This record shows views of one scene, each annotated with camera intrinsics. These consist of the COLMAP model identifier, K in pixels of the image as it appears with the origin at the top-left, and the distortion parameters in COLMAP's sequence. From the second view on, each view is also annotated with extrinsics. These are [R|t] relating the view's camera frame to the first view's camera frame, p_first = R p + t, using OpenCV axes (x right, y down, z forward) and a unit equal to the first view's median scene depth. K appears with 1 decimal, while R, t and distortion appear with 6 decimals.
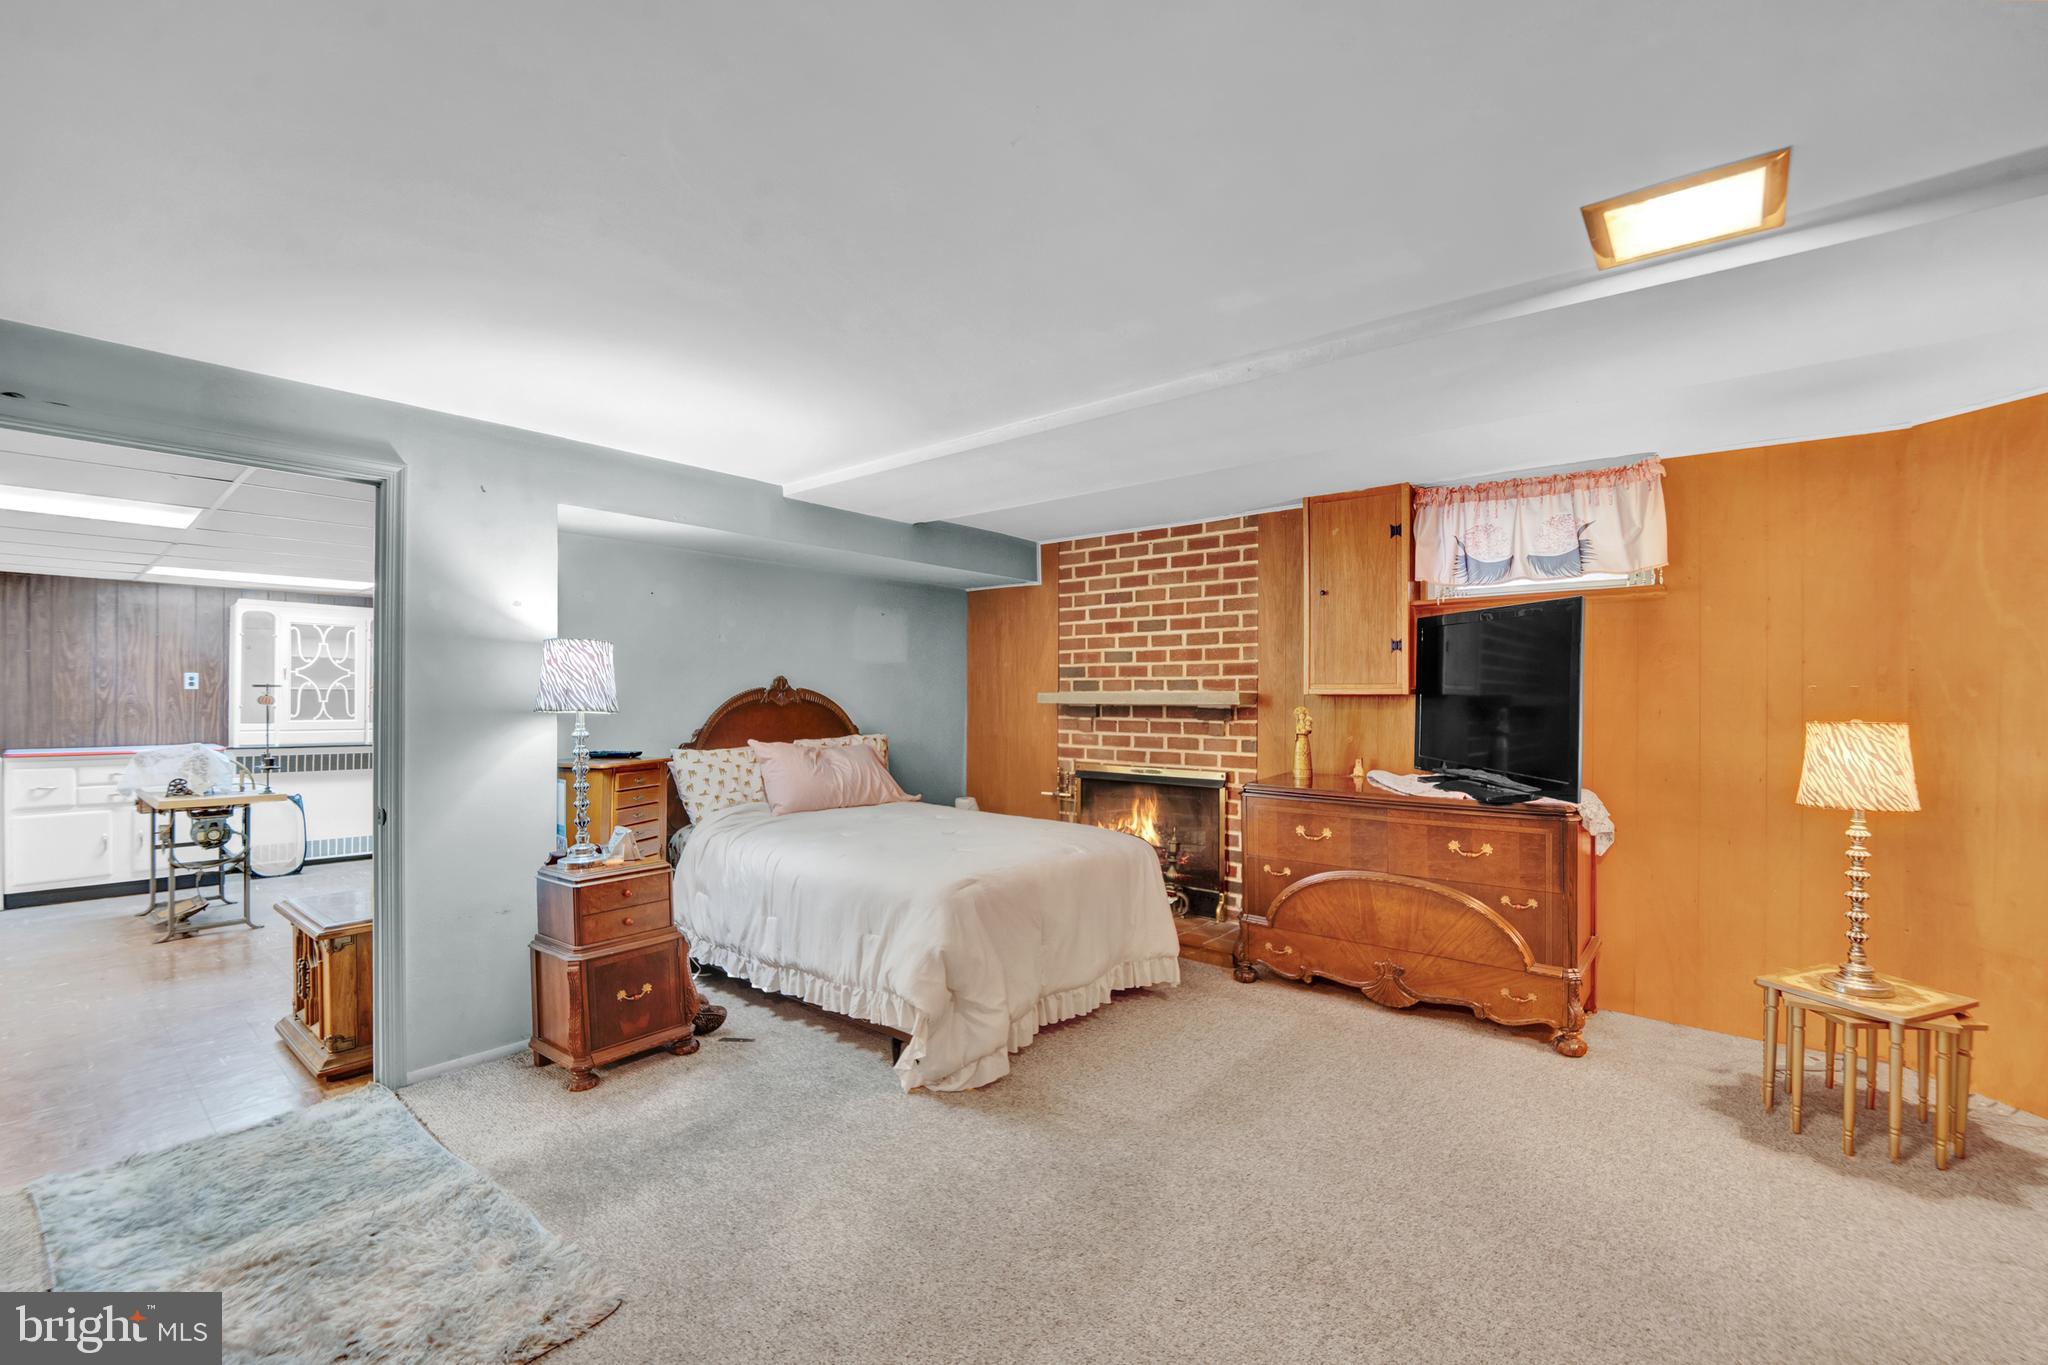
lens RADIAL K [[865.8, 0, 1019.6], [0, 865.8, 691.2], [0, 0, 1]] dist [-0.021586, -0.000192]
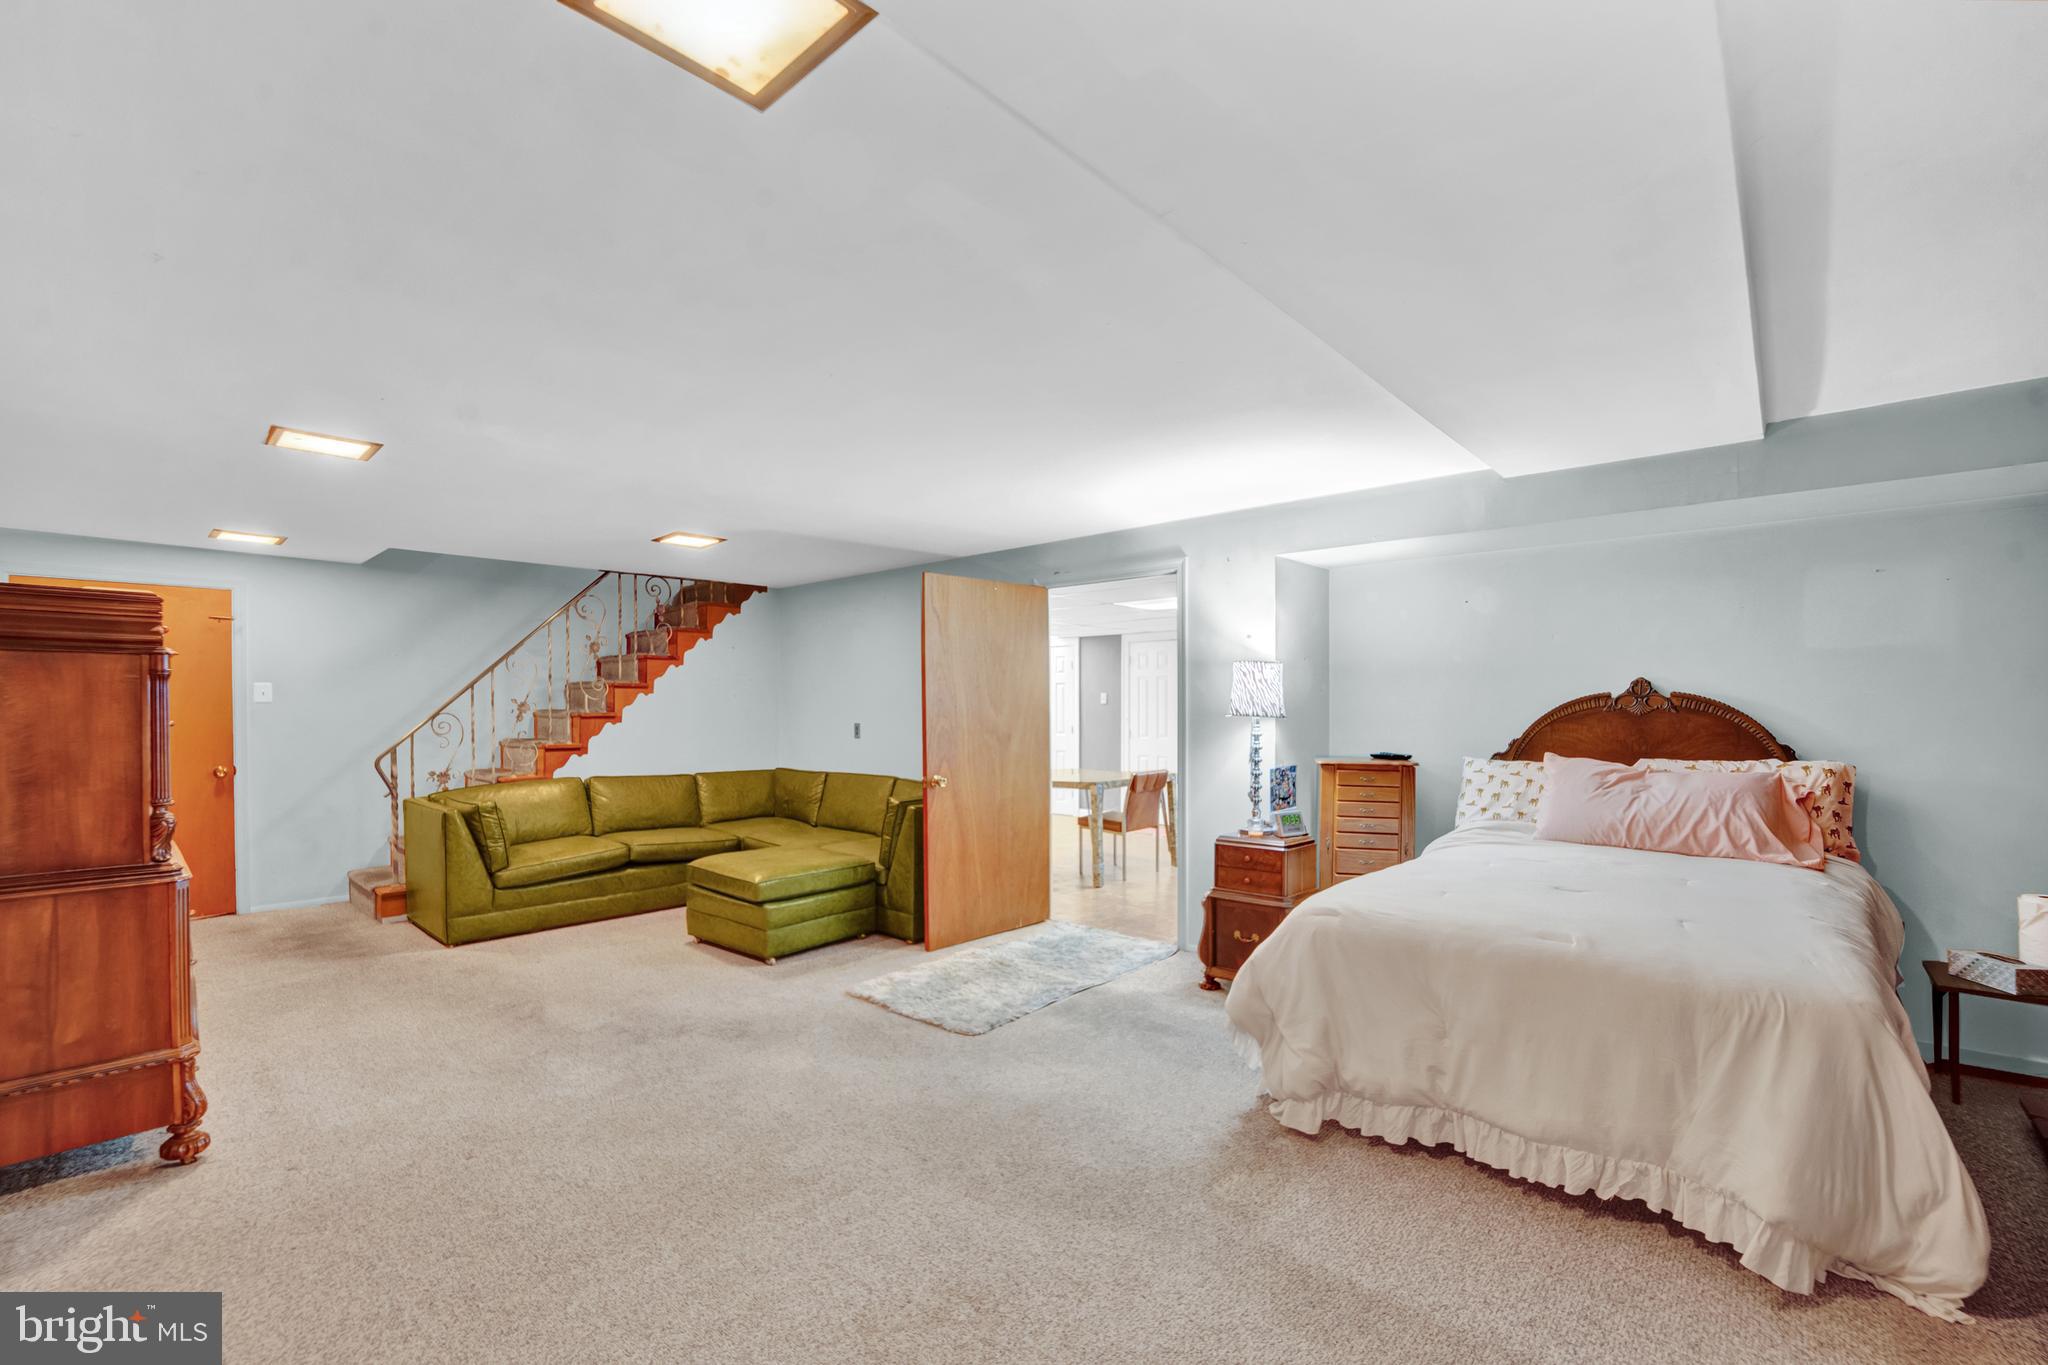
lens RADIAL K [[860.9, 0, 1023.0], [0, 860.9, 706.0], [0, 0, 1]] dist [-0.019939, -0.000023]
pose [[-0.042843, -0.000685, -0.999082, 0.549019], [0.009569, 0.999954, -0.001096, 0.004253], [0.999036, -0.009607, -0.042835, 0.474845]]
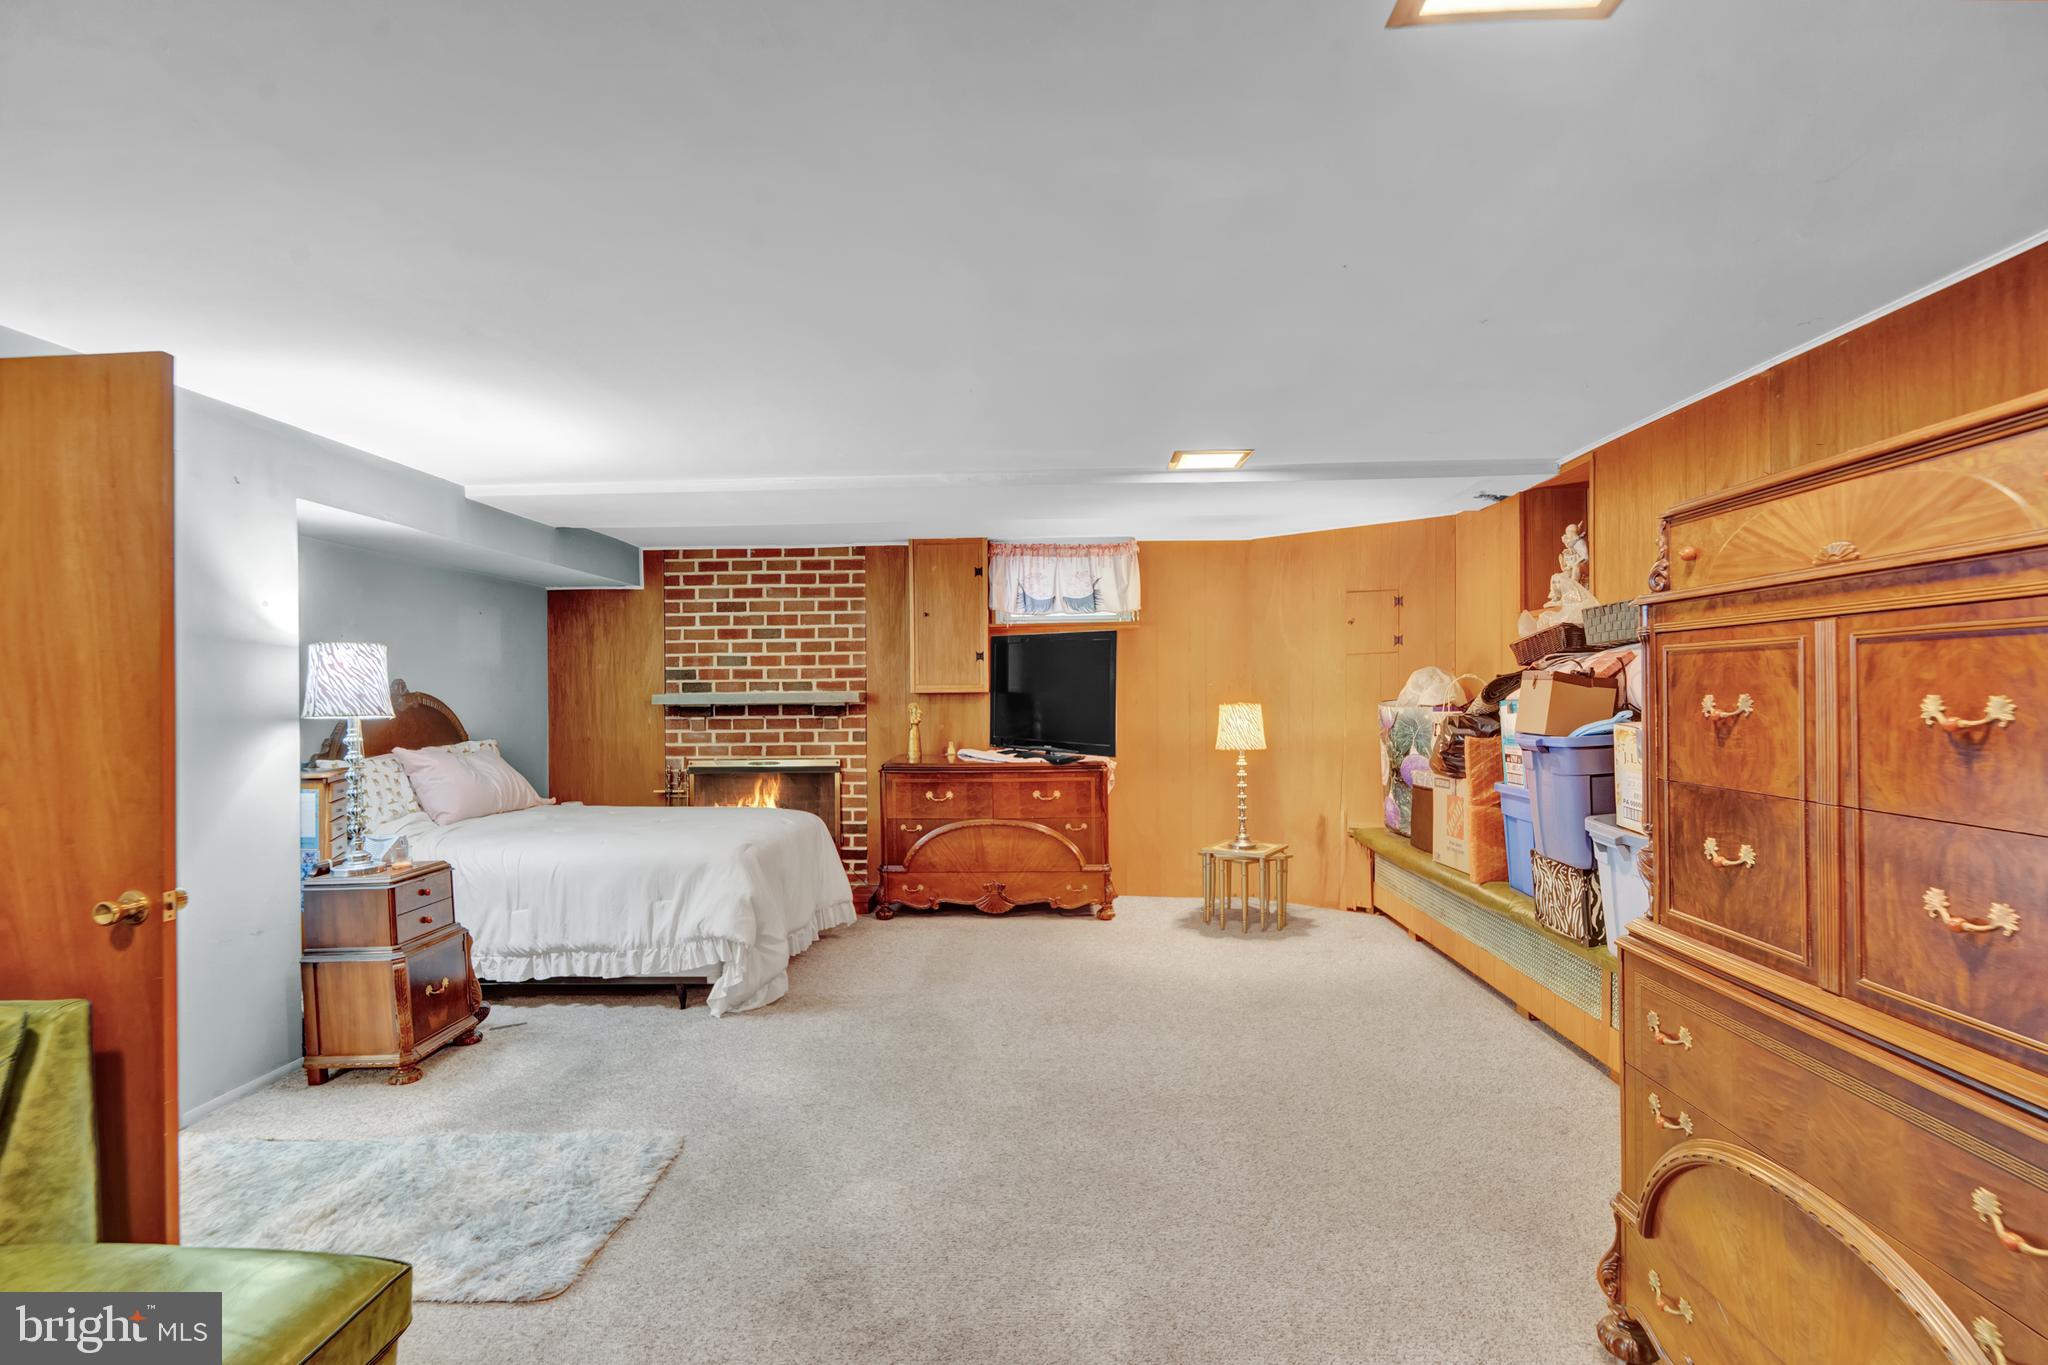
lens RADIAL K [[988.0, 0, 1024.0], [0, 988.0, 682.5], [0, 0, 1]] dist [-0.002280, -0.000152]
pose [[0.793794, -0.003545, 0.608176, -0.396647], [0.009914, 0.999926, -0.007111, 0.000255], [-0.608106, 0.011675, 0.793770, -0.243554]]
